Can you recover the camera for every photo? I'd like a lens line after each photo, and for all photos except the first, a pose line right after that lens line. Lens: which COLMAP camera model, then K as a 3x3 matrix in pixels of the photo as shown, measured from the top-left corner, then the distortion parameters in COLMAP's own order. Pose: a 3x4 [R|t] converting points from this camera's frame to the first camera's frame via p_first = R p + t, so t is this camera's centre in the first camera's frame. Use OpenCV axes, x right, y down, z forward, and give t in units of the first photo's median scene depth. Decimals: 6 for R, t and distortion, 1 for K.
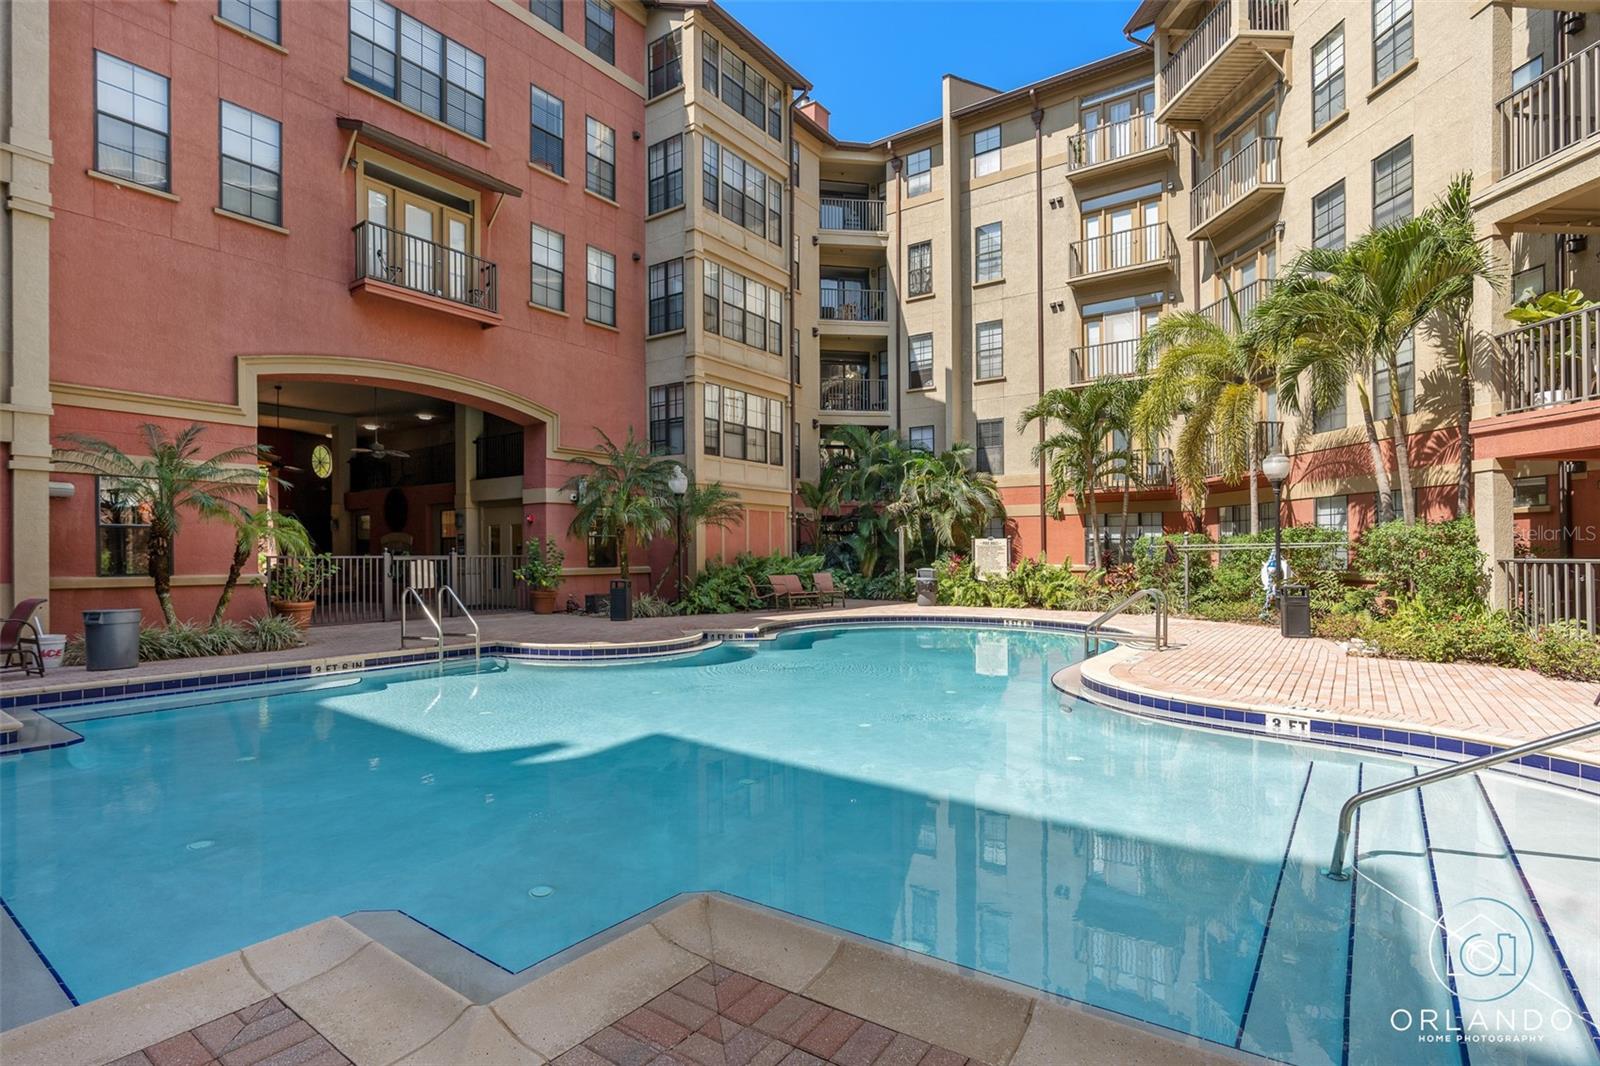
lens RADIAL K [[759.2, 0, 804.0], [0, 759.2, 546.5], [0, 0, 1]] dist [-0.008155, 0.001095]
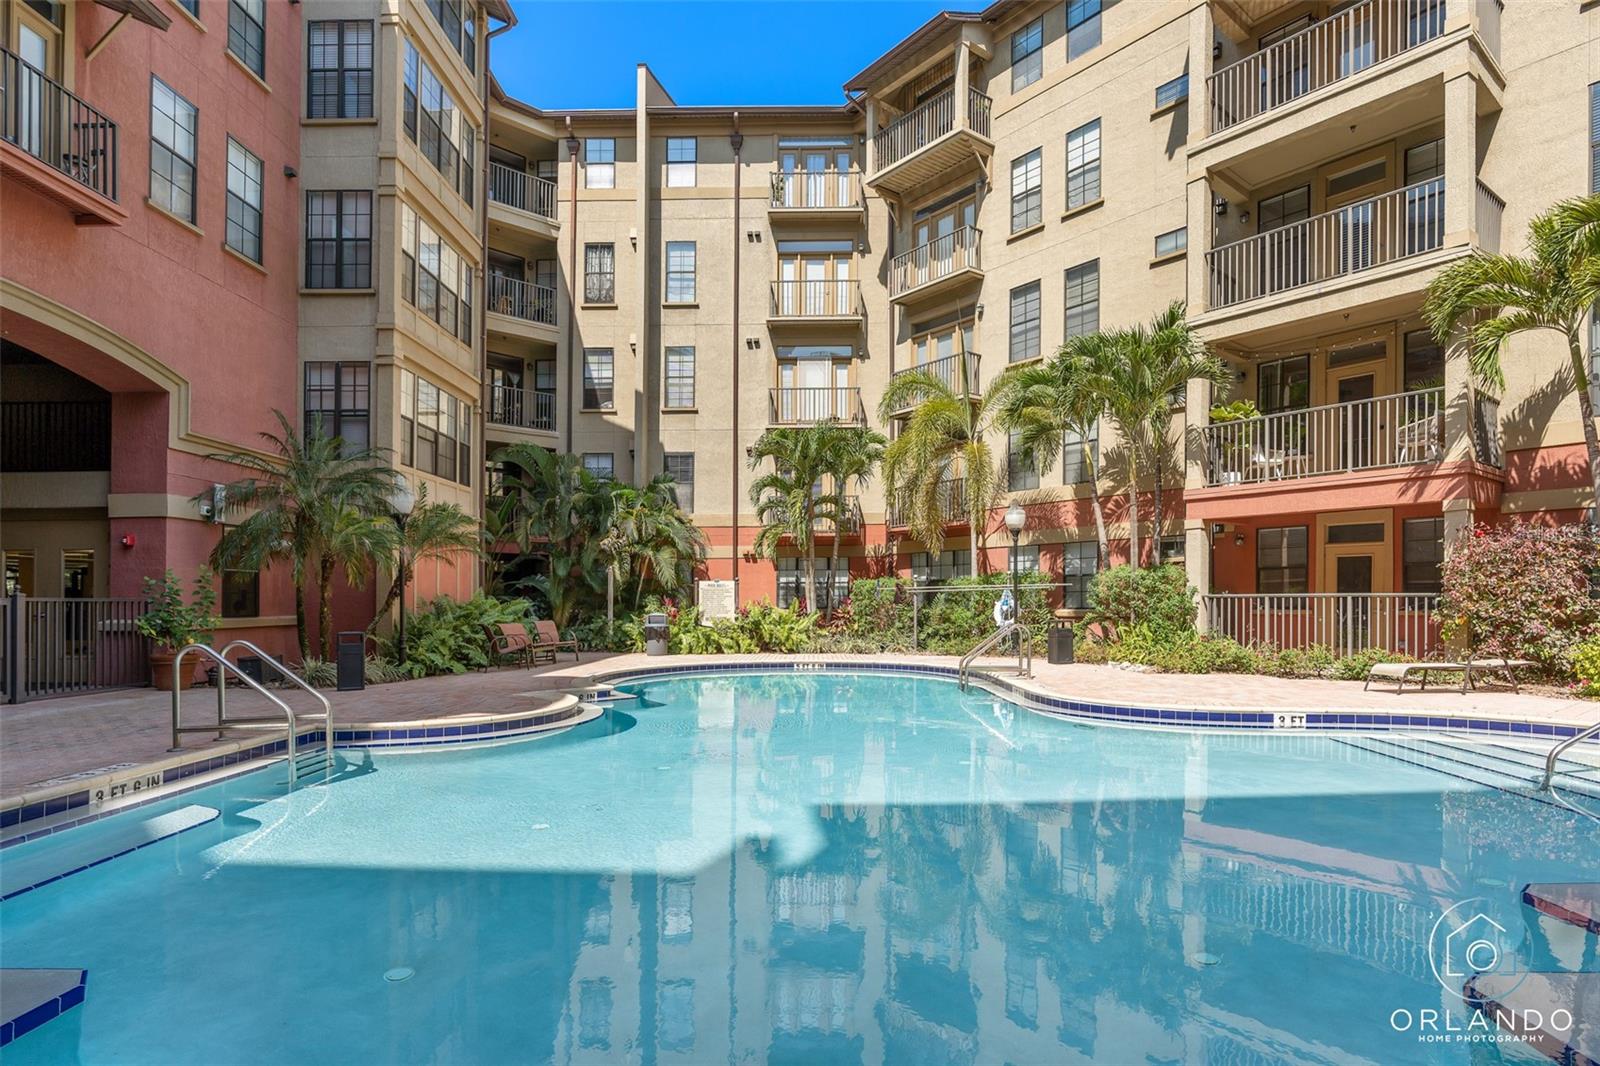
lens RADIAL K [[826.1, 0, 833.6], [0, 826.1, 592.3], [0, 0, 1]] dist [-0.006064, 0.002854]
pose [[0.823101, -0.000001, 0.567896, -0.238434], [0.001815, 0.999995, -0.002628, 0.007741], [-0.567893, 0.003194, 0.823096, 0.092828]]
